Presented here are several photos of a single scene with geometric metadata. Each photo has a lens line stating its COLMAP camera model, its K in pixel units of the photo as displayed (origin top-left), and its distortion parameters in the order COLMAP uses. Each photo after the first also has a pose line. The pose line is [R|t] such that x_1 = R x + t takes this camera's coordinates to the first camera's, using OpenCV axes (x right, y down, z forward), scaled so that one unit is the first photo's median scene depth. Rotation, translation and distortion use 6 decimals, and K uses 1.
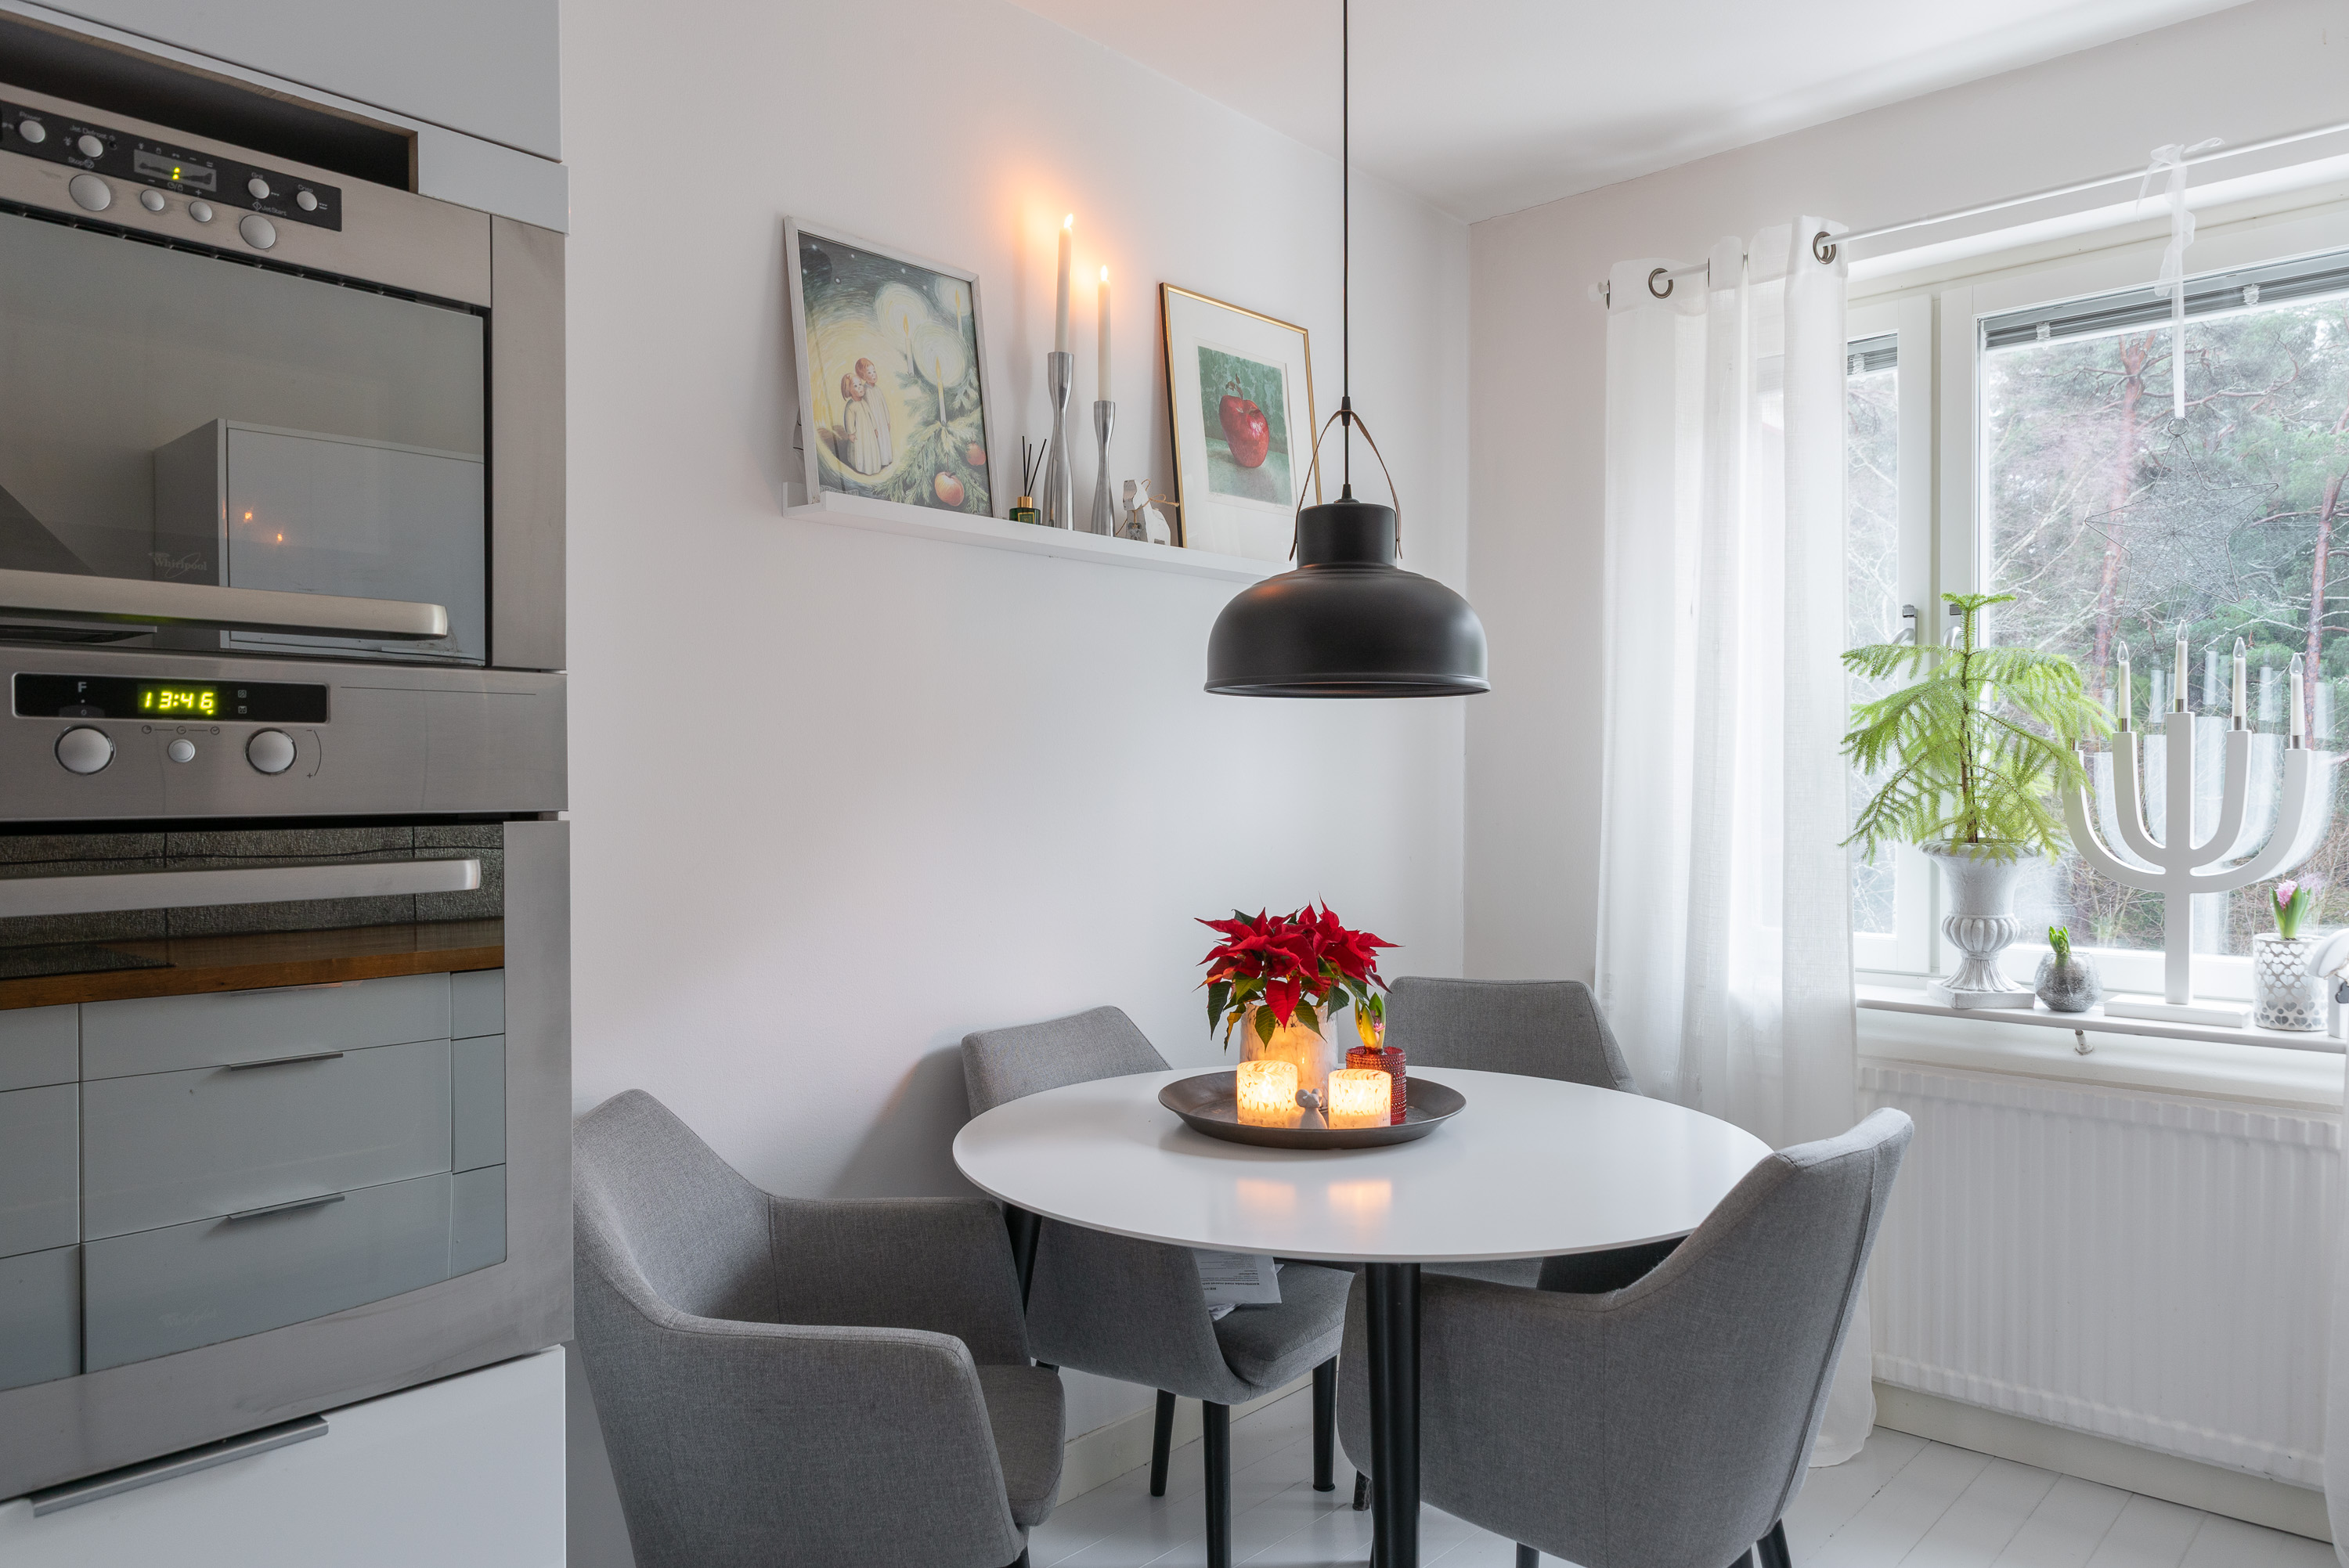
lens RADIAL K [[1582.9, 0, 1168.7], [0, 1582.9, 791.7], [0, 0, 1]] dist [0.002615, -0.005922]
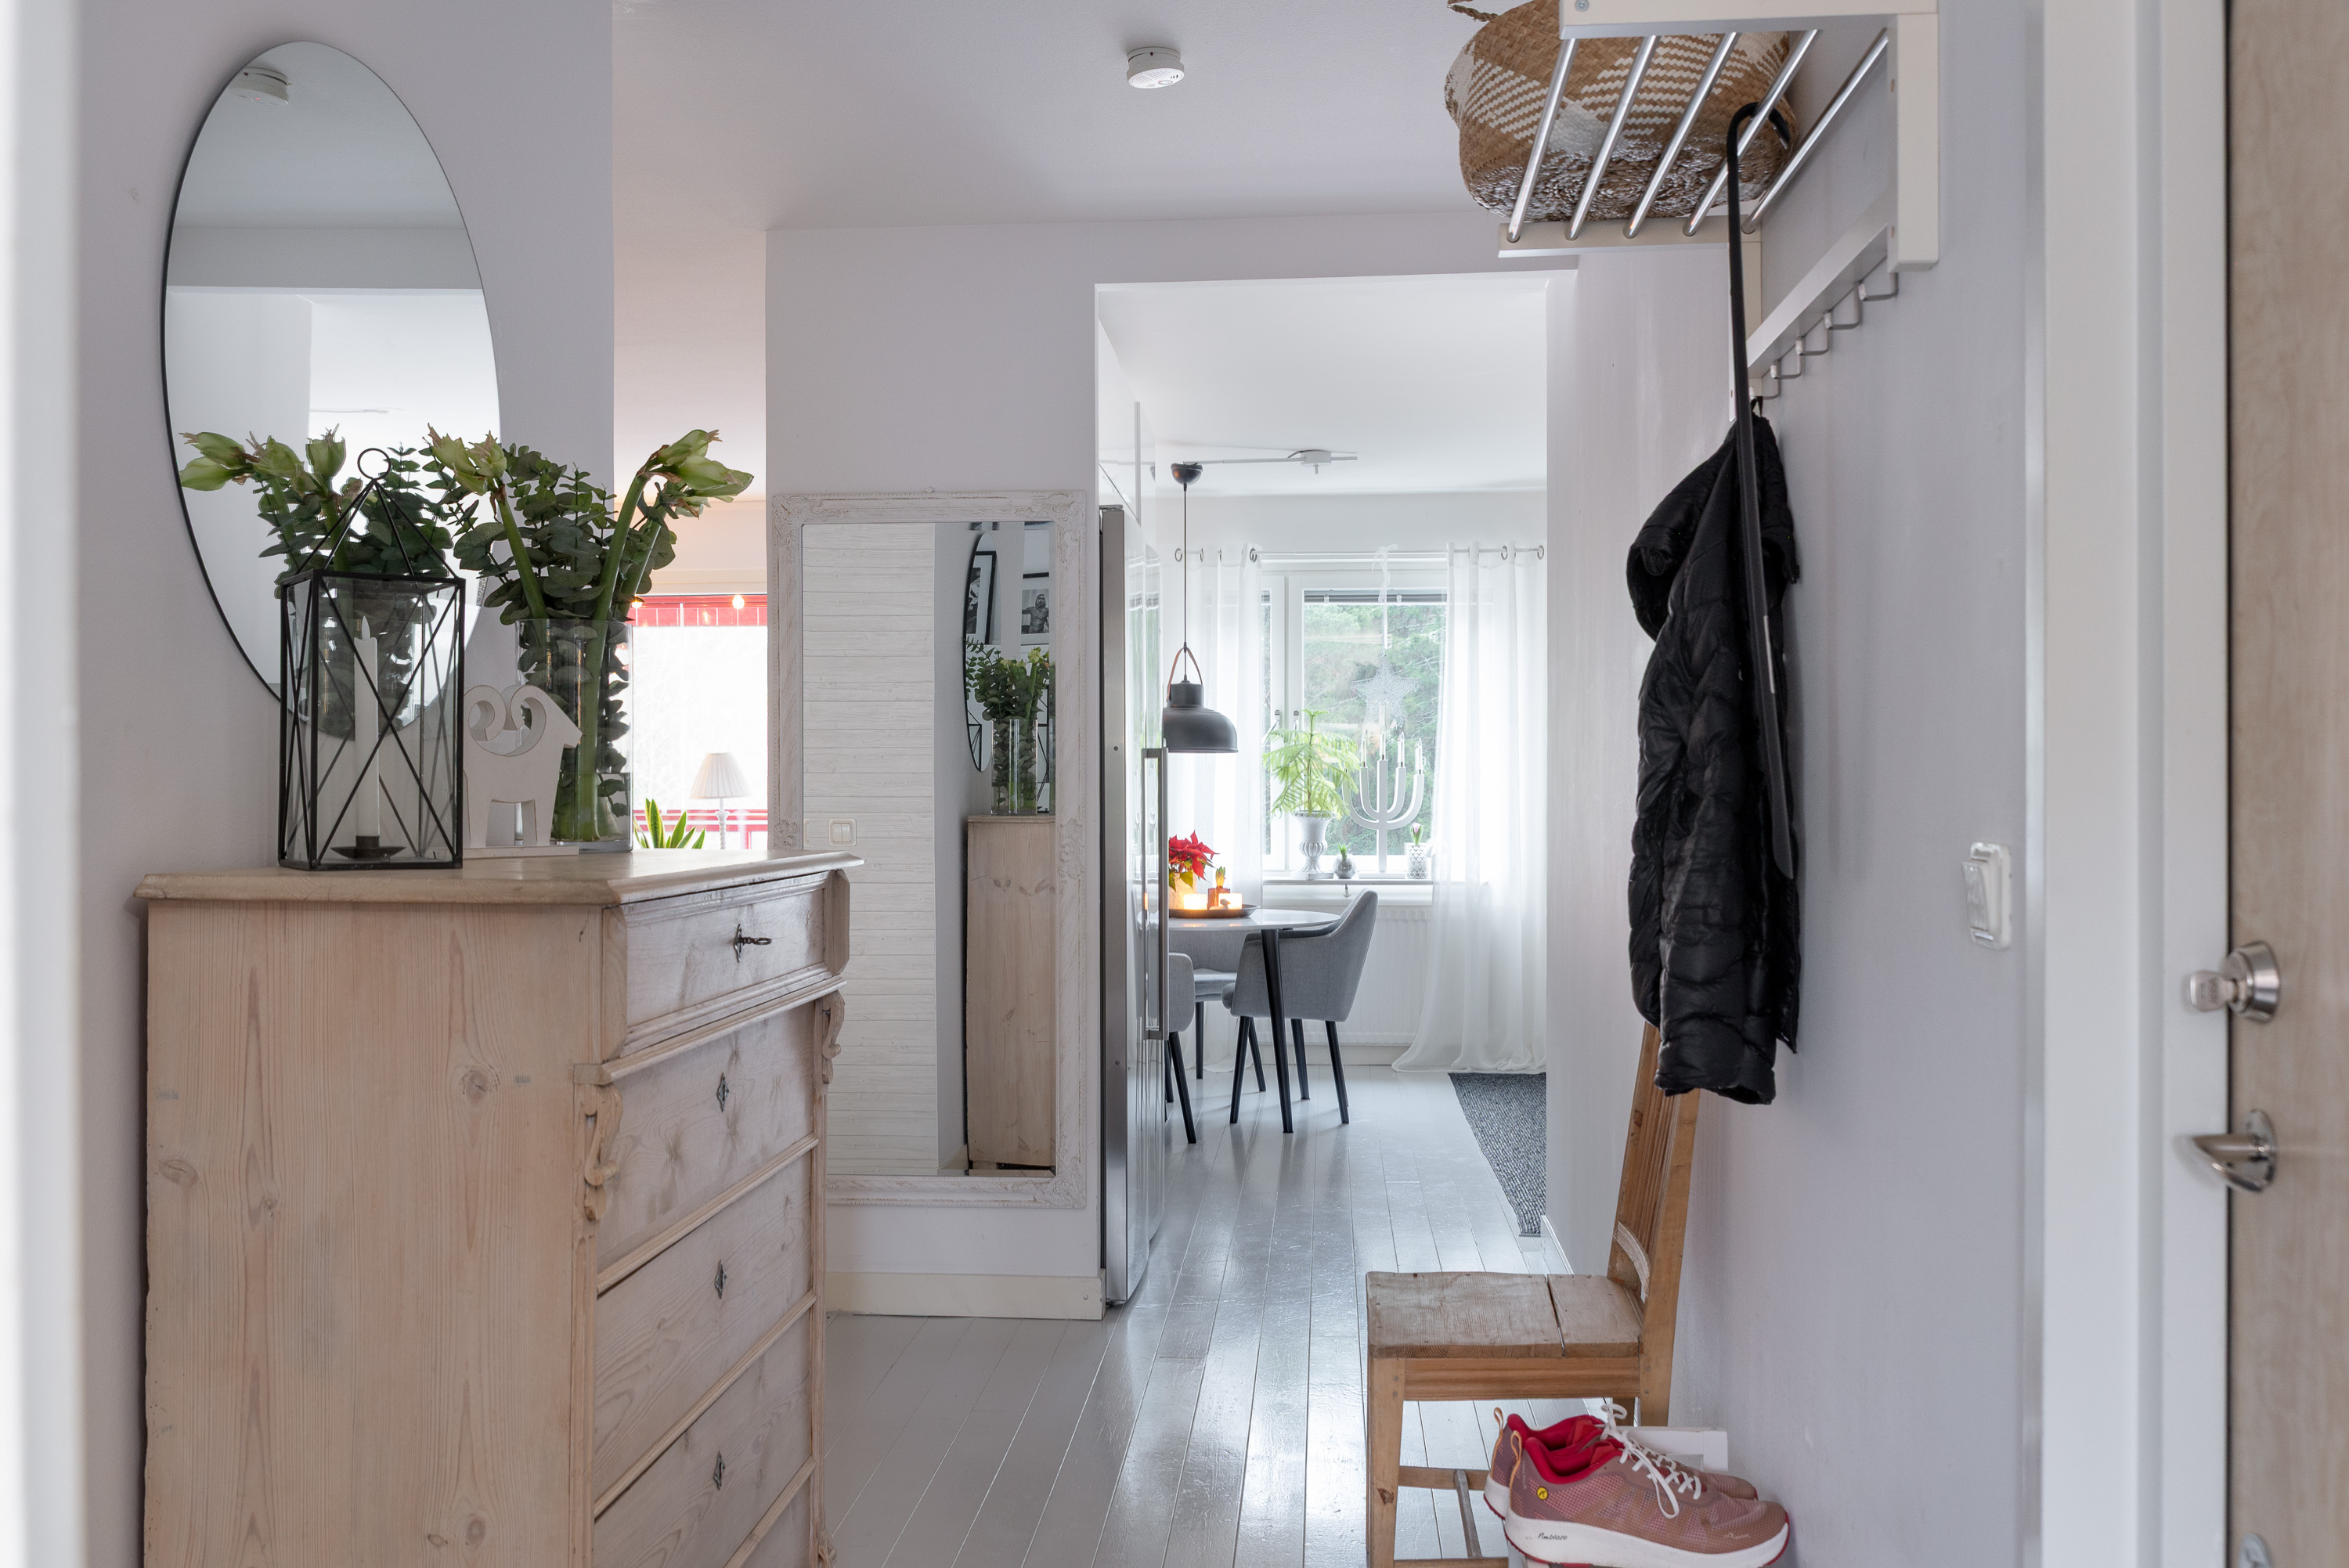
lens RADIAL K [[1934.2, 0, 1167.9], [0, 1934.2, 783.9], [0, 0, 1]] dist [-0.026616, 0.031041]
pose [[0.794876, 0.002011, 0.606769, -1.535385], [0.004264, 0.999951, -0.008899, 0.015527], [-0.606757, 0.009660, 0.794828, -1.280033]]
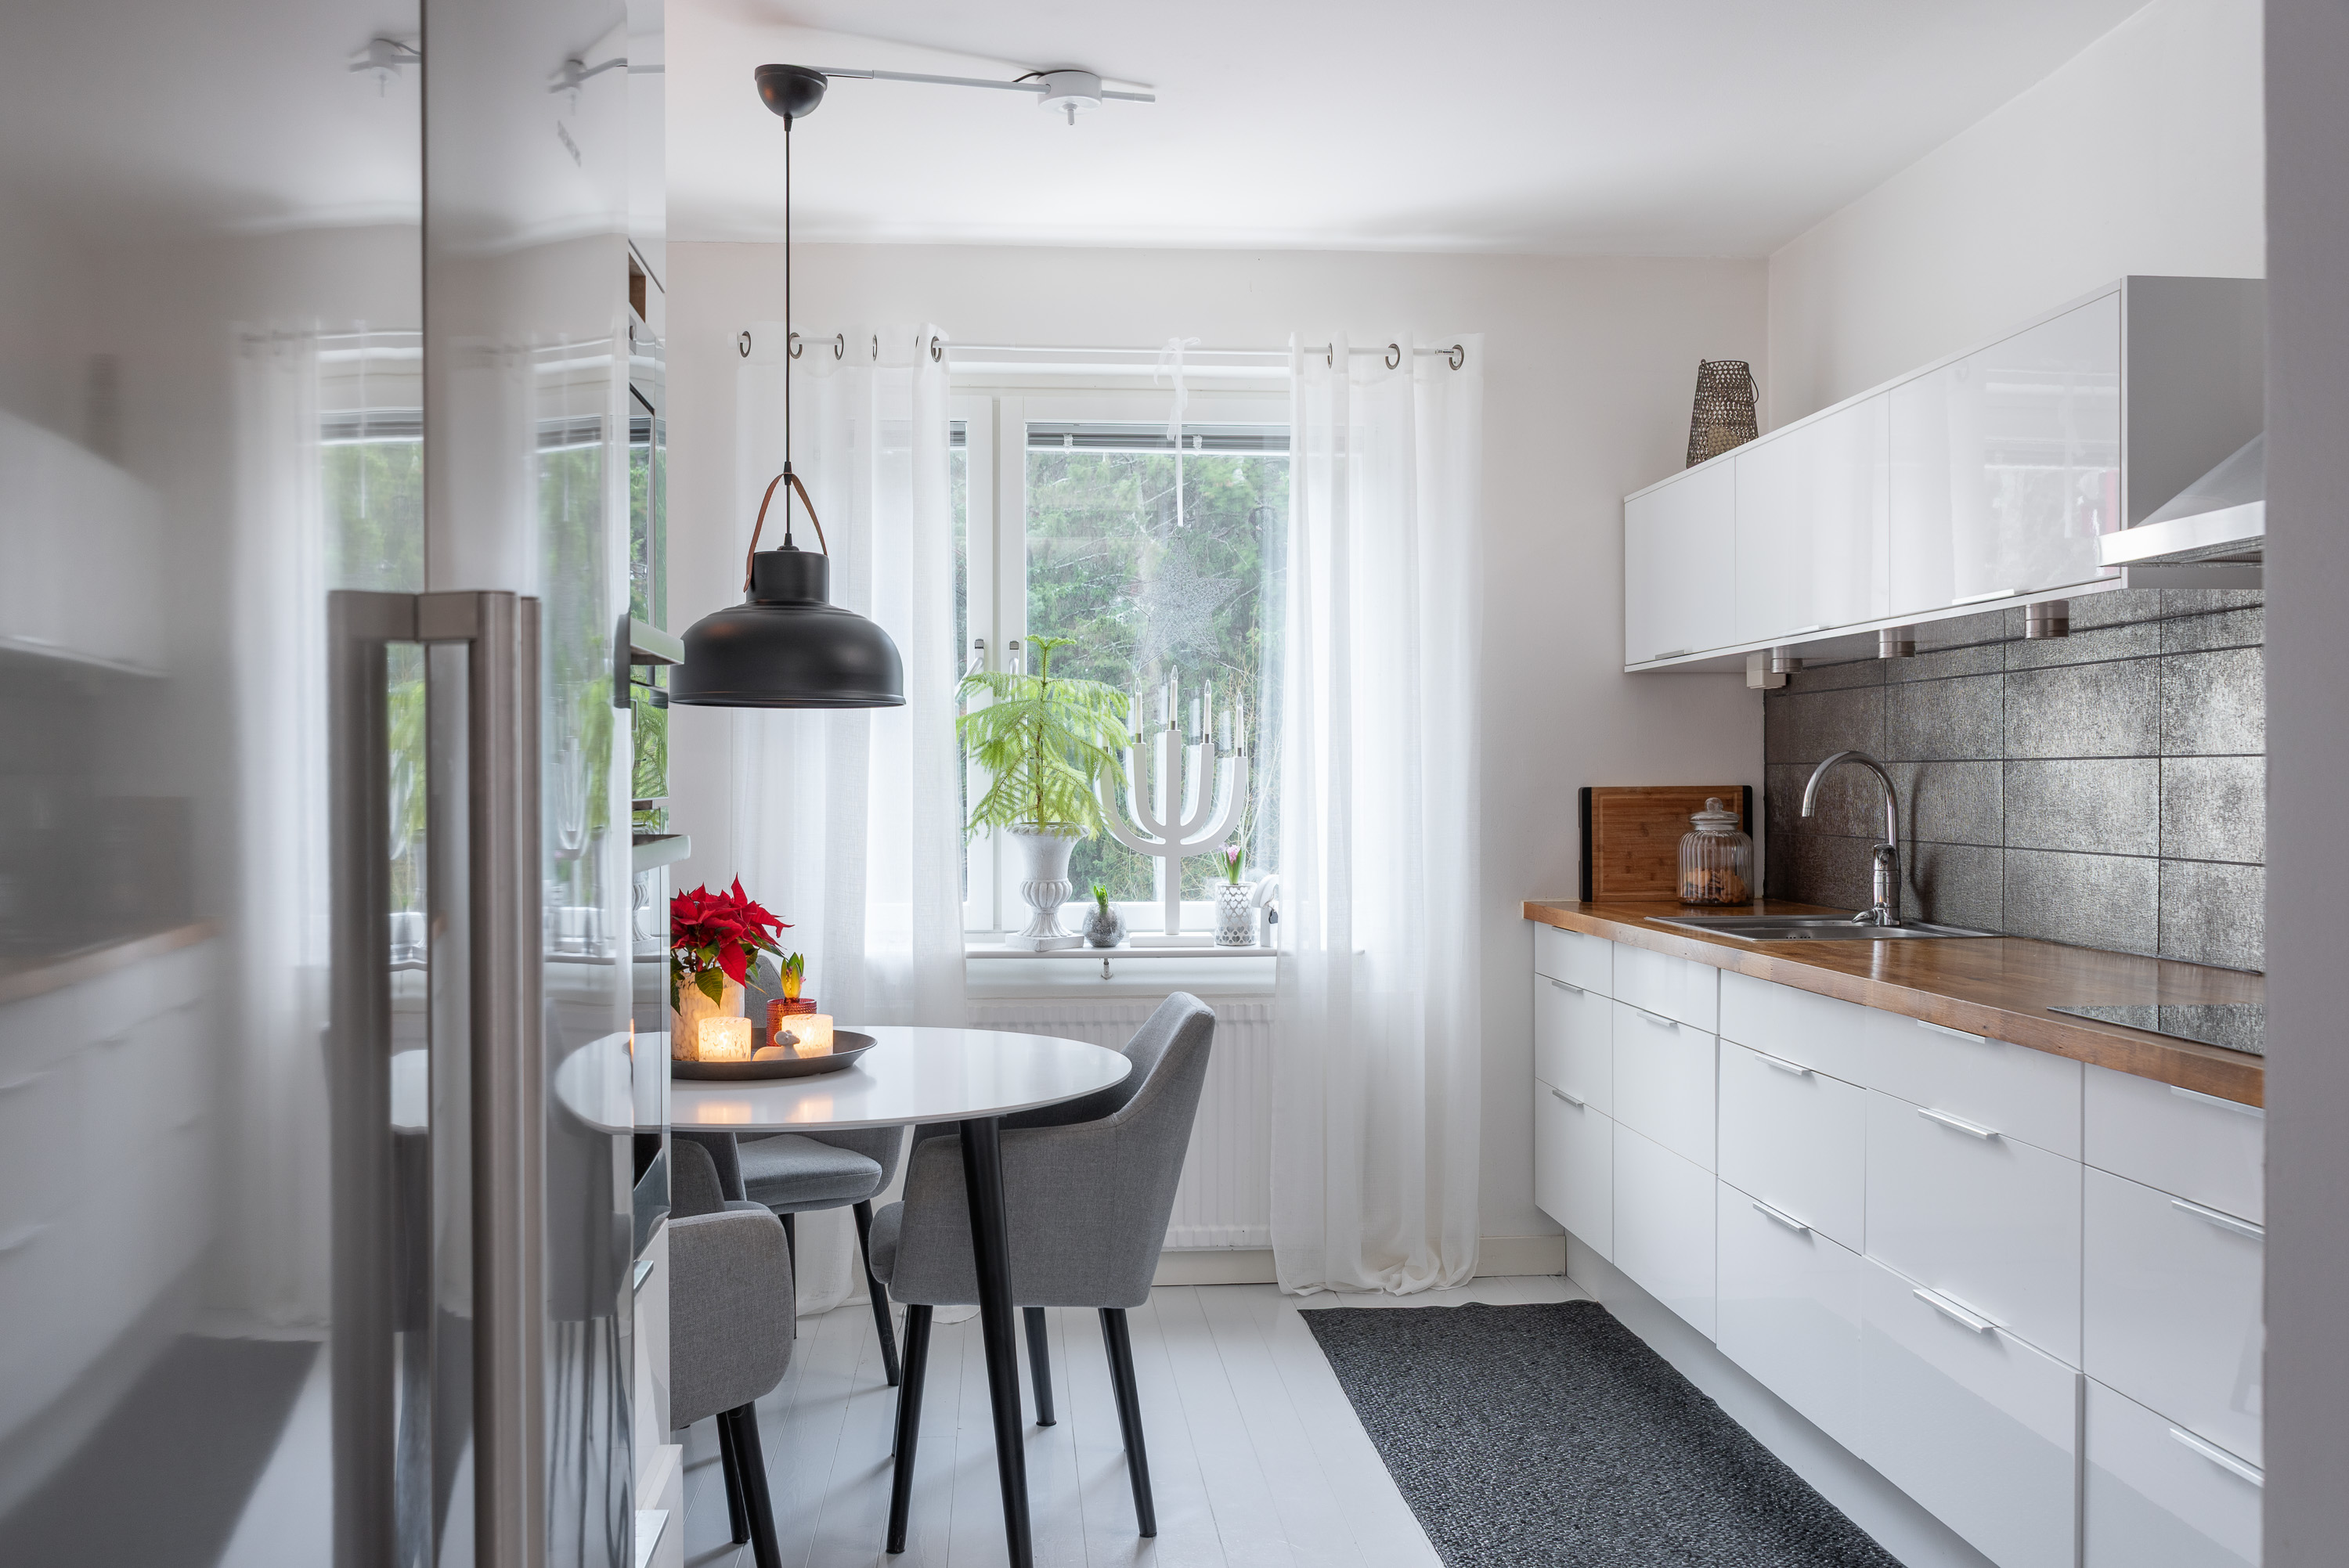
lens RADIAL K [[1934.2, 0, 1170.9], [0, 1934.2, 782.0], [0, 0, 1]] dist [-0.026616, 0.031041]
pose [[0.681615, -0.001219, 0.731710, -0.626087], [0.006234, 0.999972, -0.004142, 0.003788], [-0.731684, 0.007385, 0.681604, -0.182466]]
